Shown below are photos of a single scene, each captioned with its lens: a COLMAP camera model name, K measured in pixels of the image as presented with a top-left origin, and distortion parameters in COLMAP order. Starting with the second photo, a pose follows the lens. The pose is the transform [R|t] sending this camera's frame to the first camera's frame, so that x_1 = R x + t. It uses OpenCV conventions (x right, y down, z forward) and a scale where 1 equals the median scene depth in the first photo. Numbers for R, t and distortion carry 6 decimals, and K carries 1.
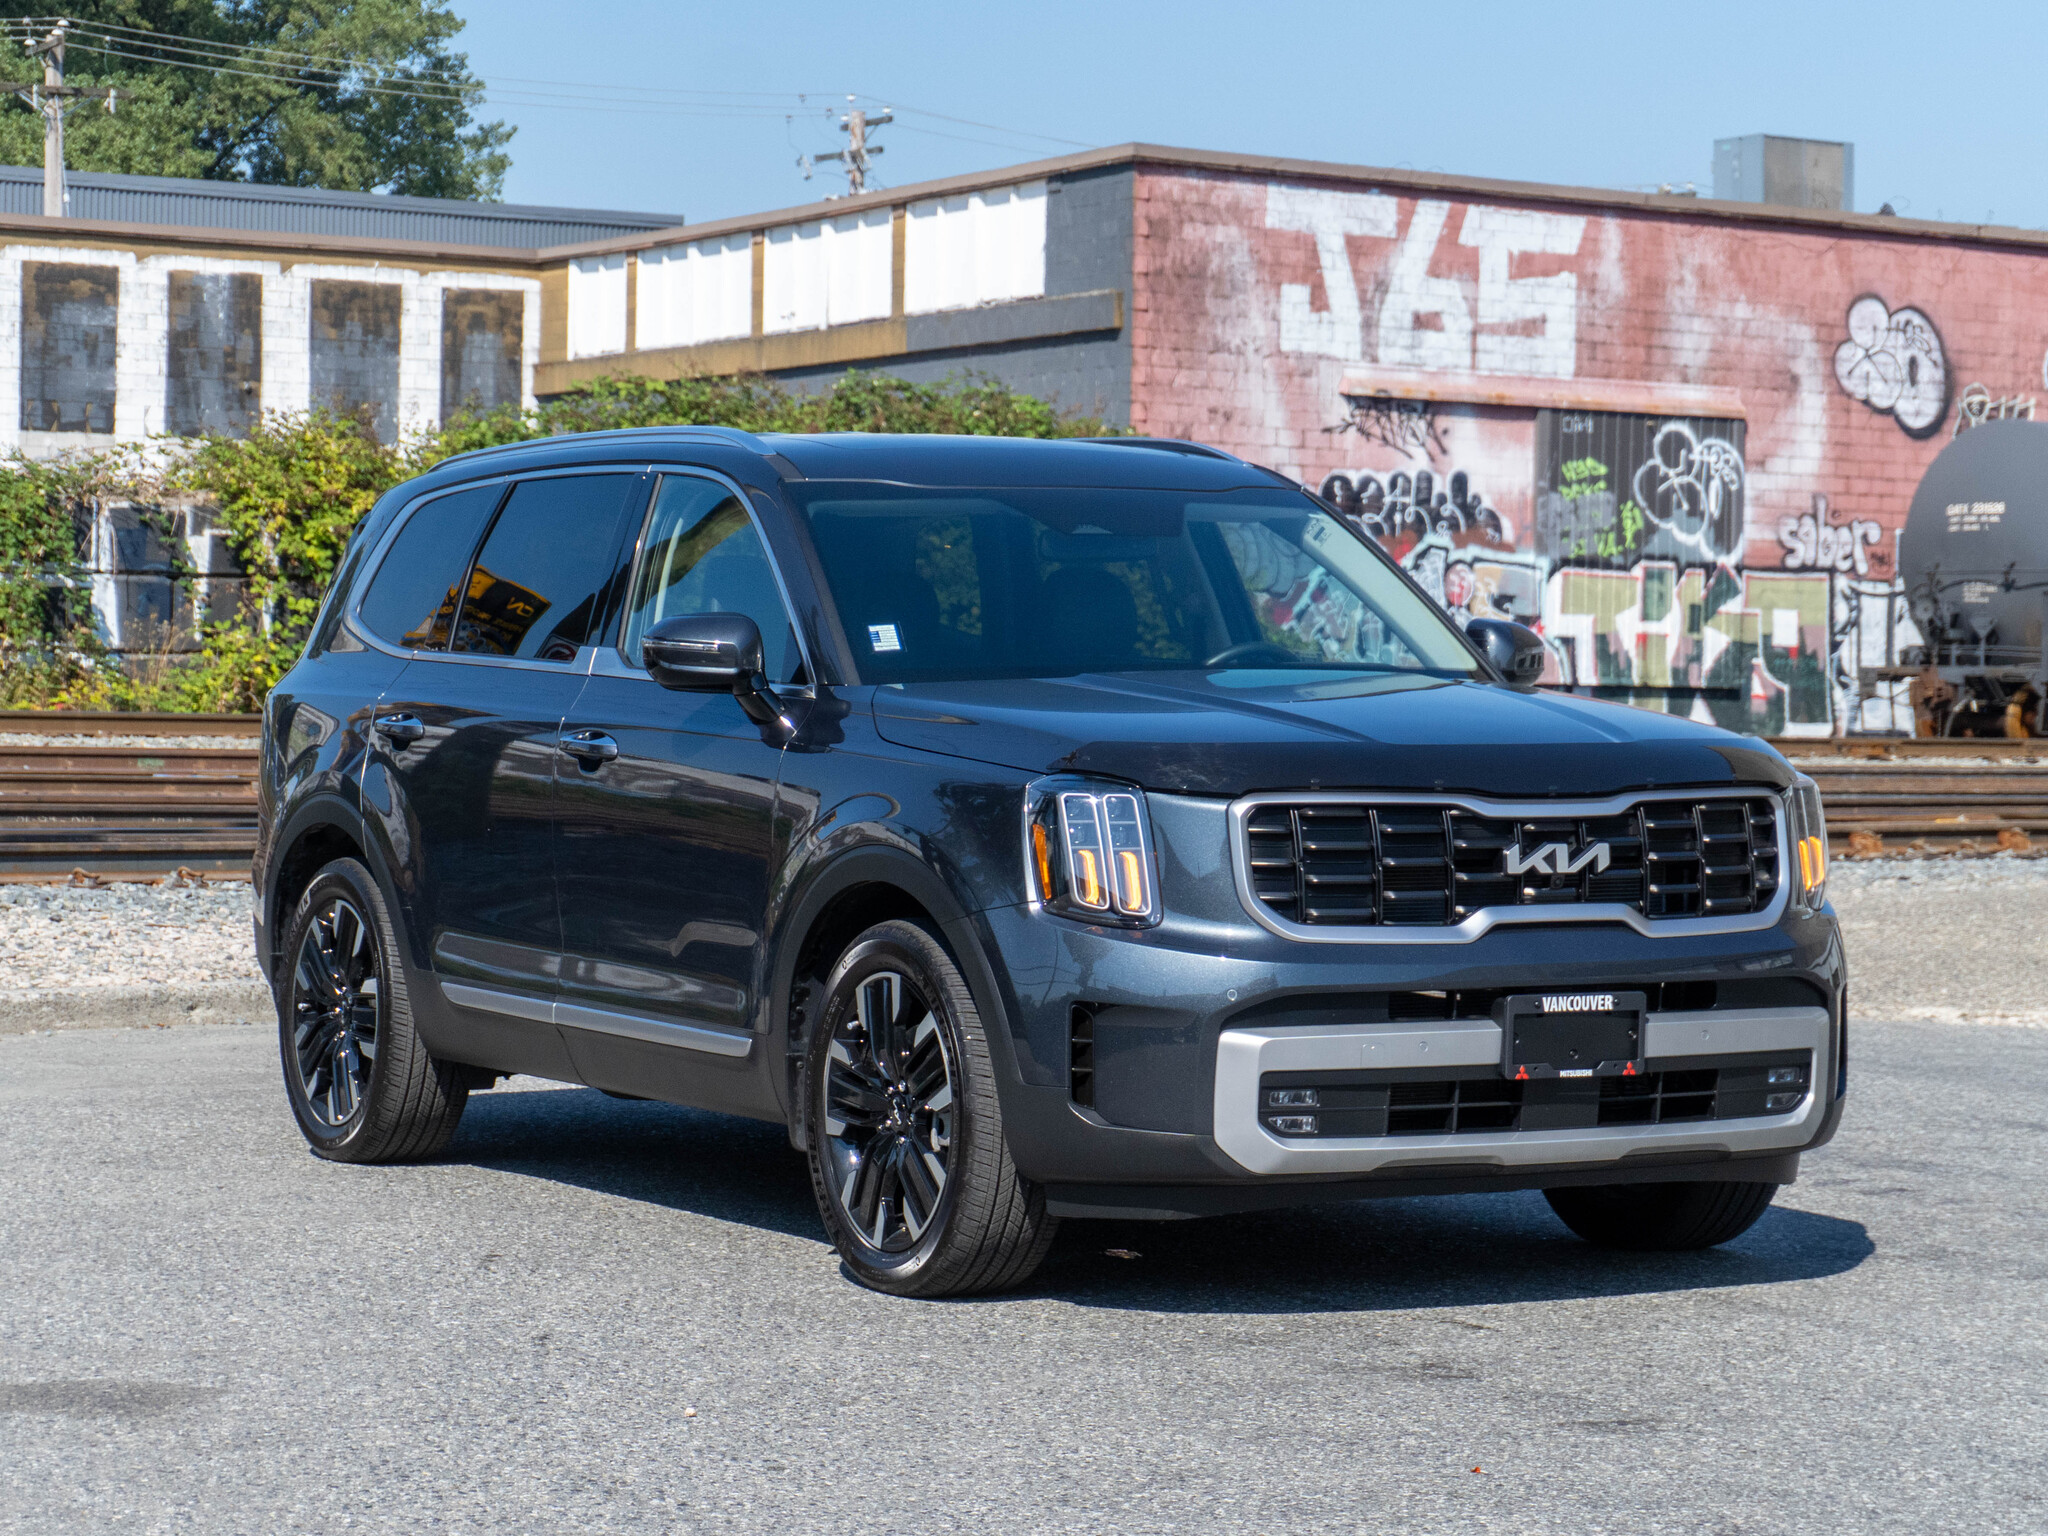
lens RADIAL K [[6329.8, 0, 1052.7], [0, 6329.8, 769.6], [0, 0, 1]] dist [0.021332, 0.000000]
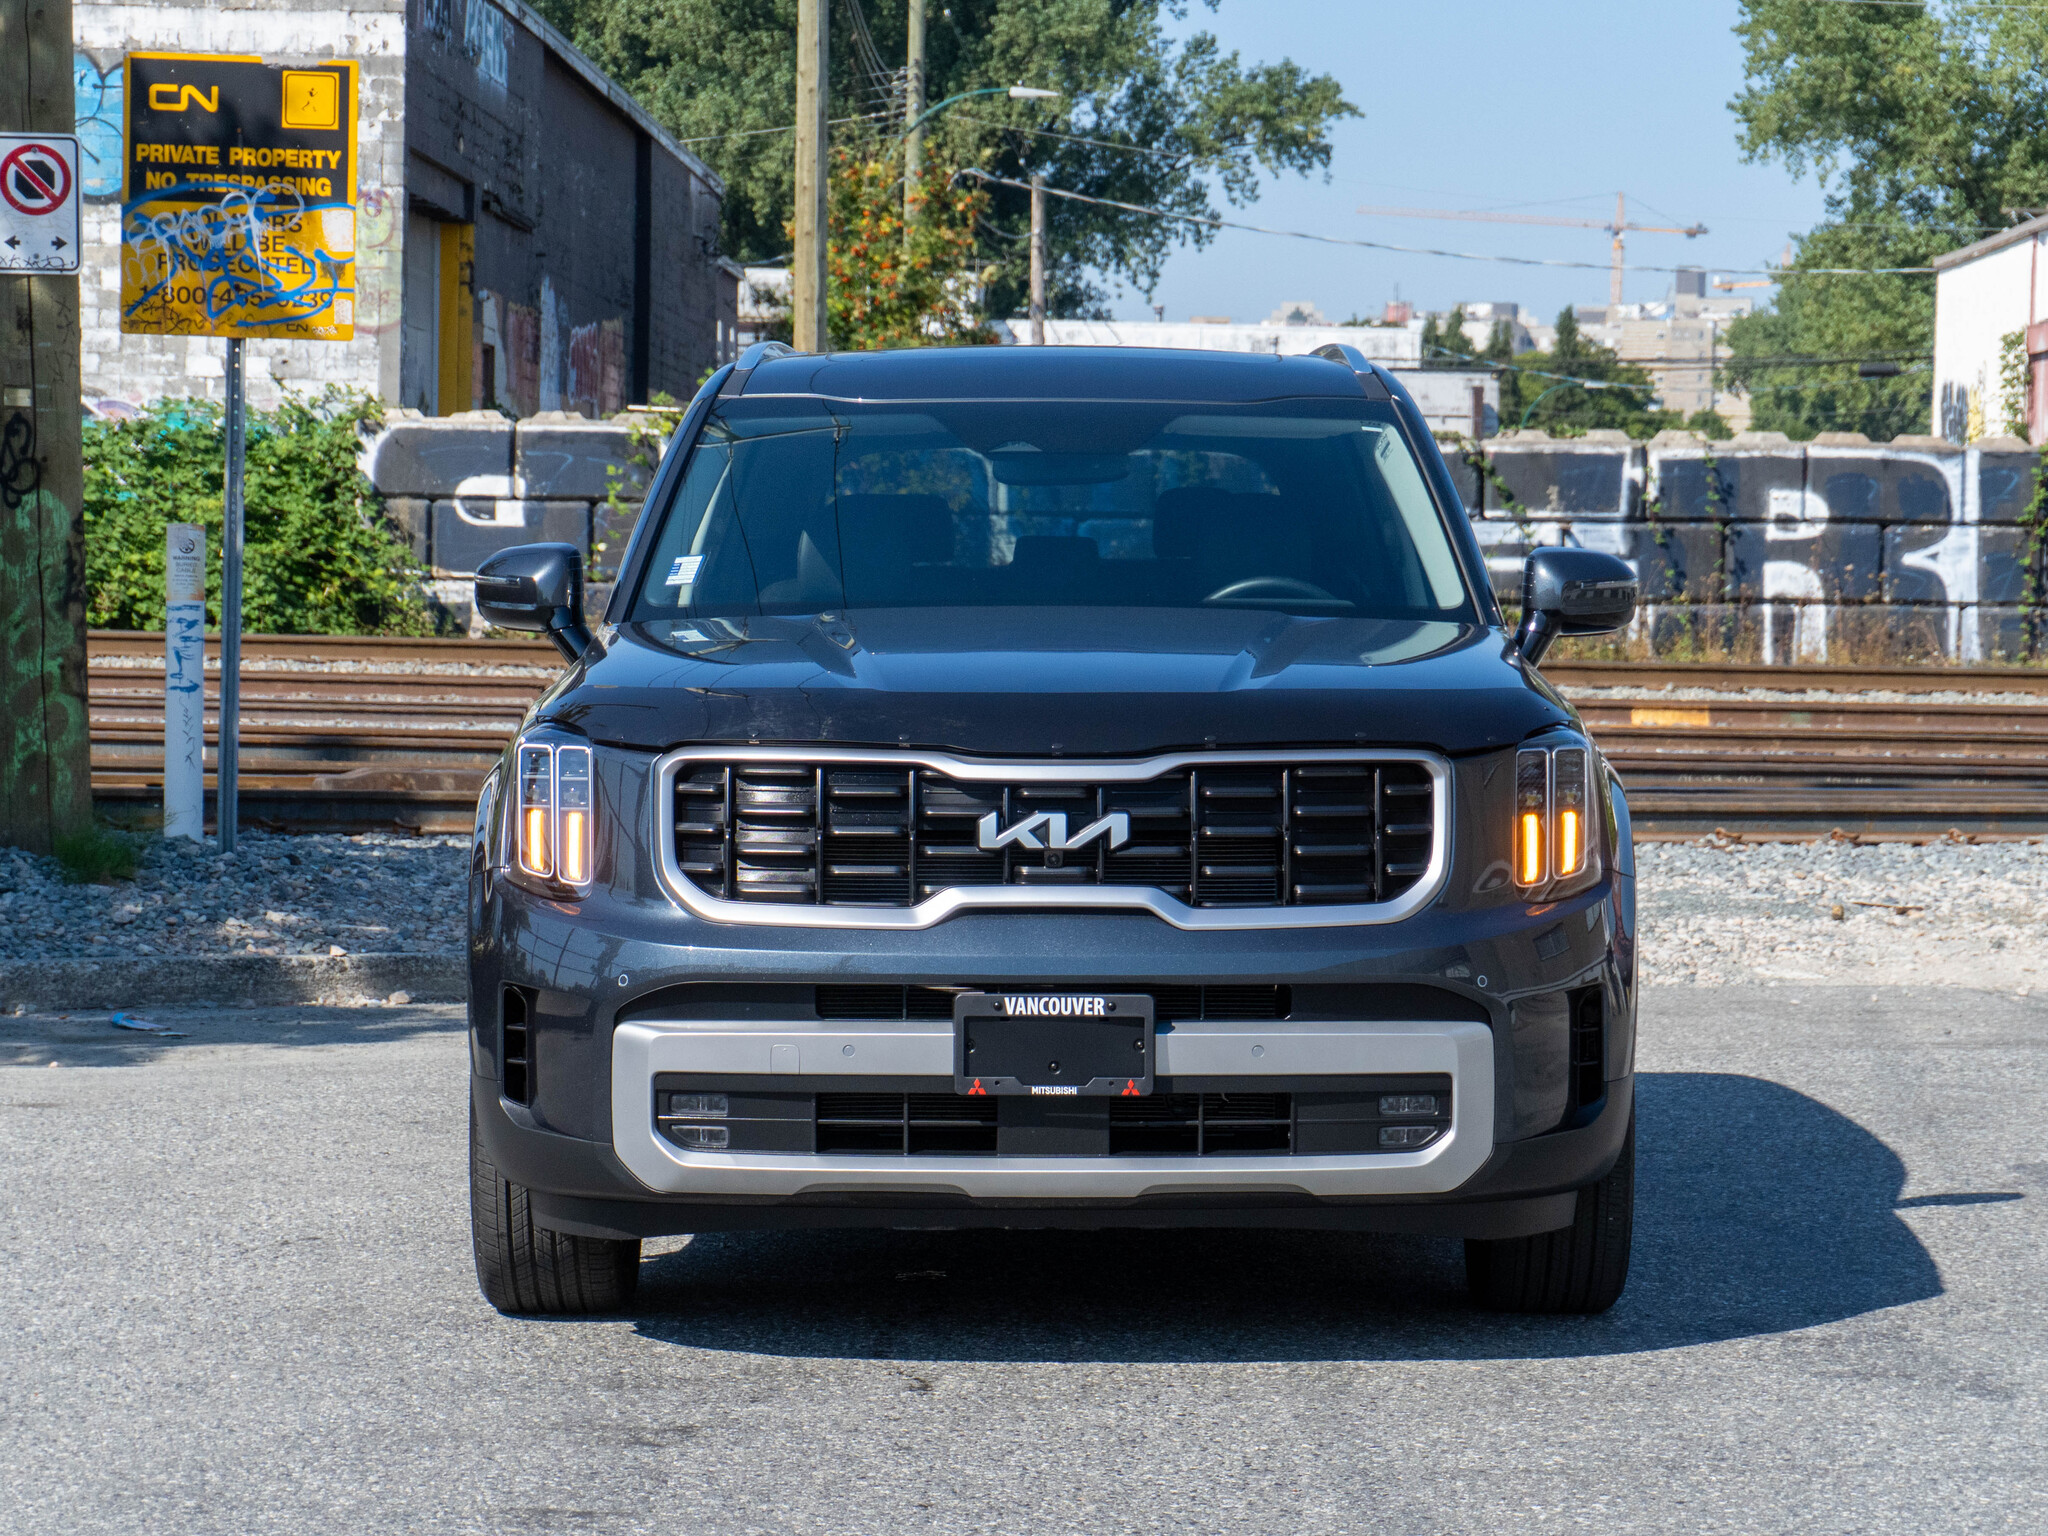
lens RADIAL K [[6329.8, 0, 1026.8], [0, 6329.8, 778.2], [0, 0, 1]] dist [0.021332, 0.000000]
pose [[0.879188, 0.017150, -0.476165, 0.472627], [-0.013743, 0.999849, 0.010637, -0.001592], [0.476276, -0.002808, 0.879291, 0.270157]]
